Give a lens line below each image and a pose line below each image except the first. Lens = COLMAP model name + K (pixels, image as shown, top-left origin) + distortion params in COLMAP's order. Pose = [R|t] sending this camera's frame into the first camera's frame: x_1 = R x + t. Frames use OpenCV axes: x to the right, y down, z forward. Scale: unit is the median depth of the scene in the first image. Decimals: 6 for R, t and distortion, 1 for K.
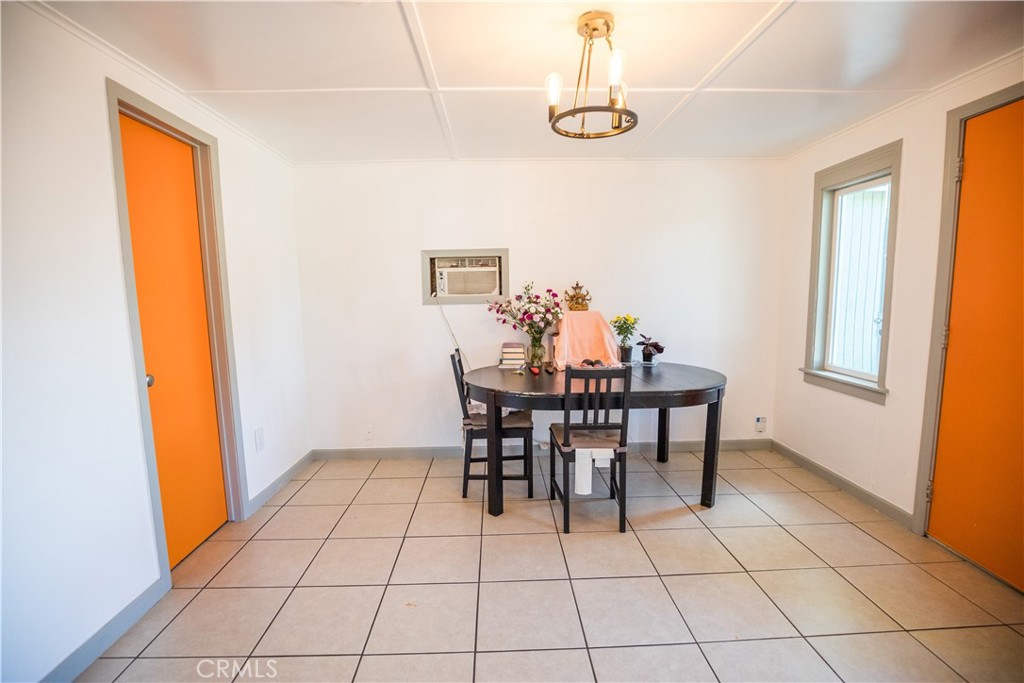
lens RADIAL K [[474.1, 0, 508.8], [0, 474.1, 345.1], [0, 0, 1]] dist [-0.032819, 0.003991]
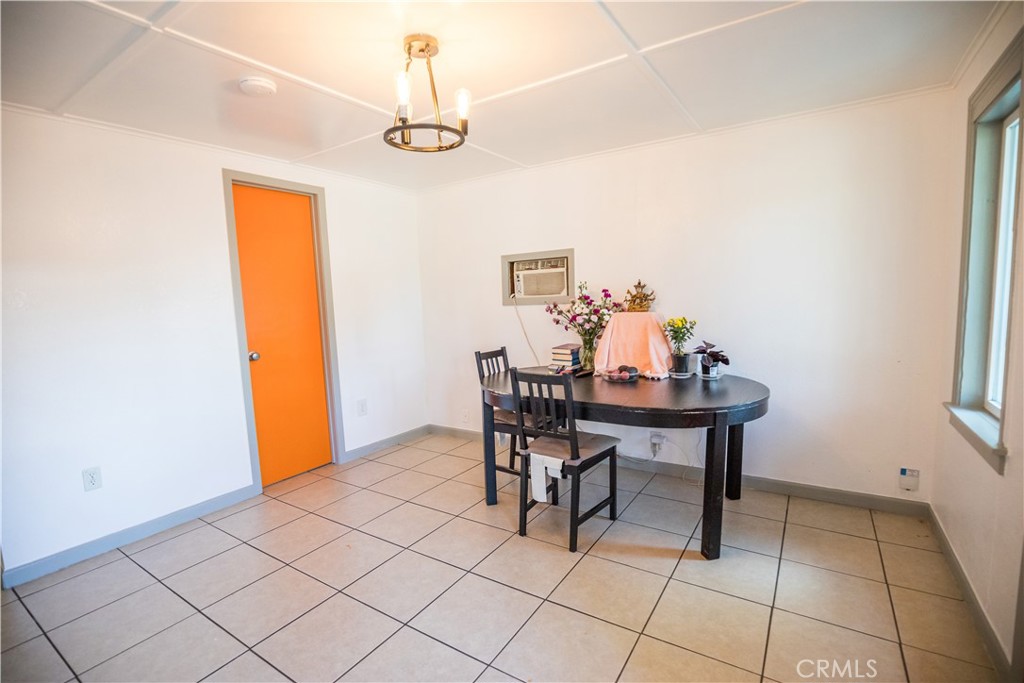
lens RADIAL K [[474.1, 0, 508.8], [0, 474.1, 345.1], [0, 0, 1]] dist [-0.032819, 0.003991]
pose [[0.818969, 0.046597, -0.571943, 0.481776], [-0.043218, 0.998875, 0.019496, -0.016551], [0.572208, 0.008752, 0.820062, 0.119322]]
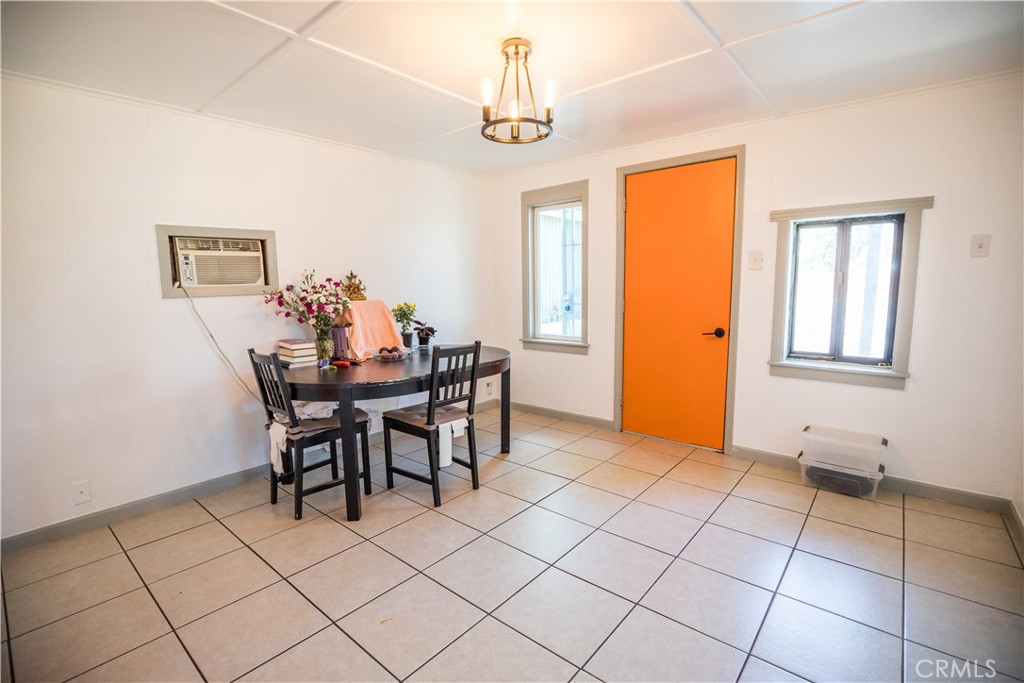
lens RADIAL K [[471.4, 0, 511.5], [0, 471.4, 343.9], [0, 0, 1]] dist [-0.032827, 0.000836]
pose [[0.668860, -0.091671, 0.737715, -0.375316], [0.093034, 0.994888, 0.039277, 0.008443], [-0.737544, 0.042361, 0.673969, 0.116936]]
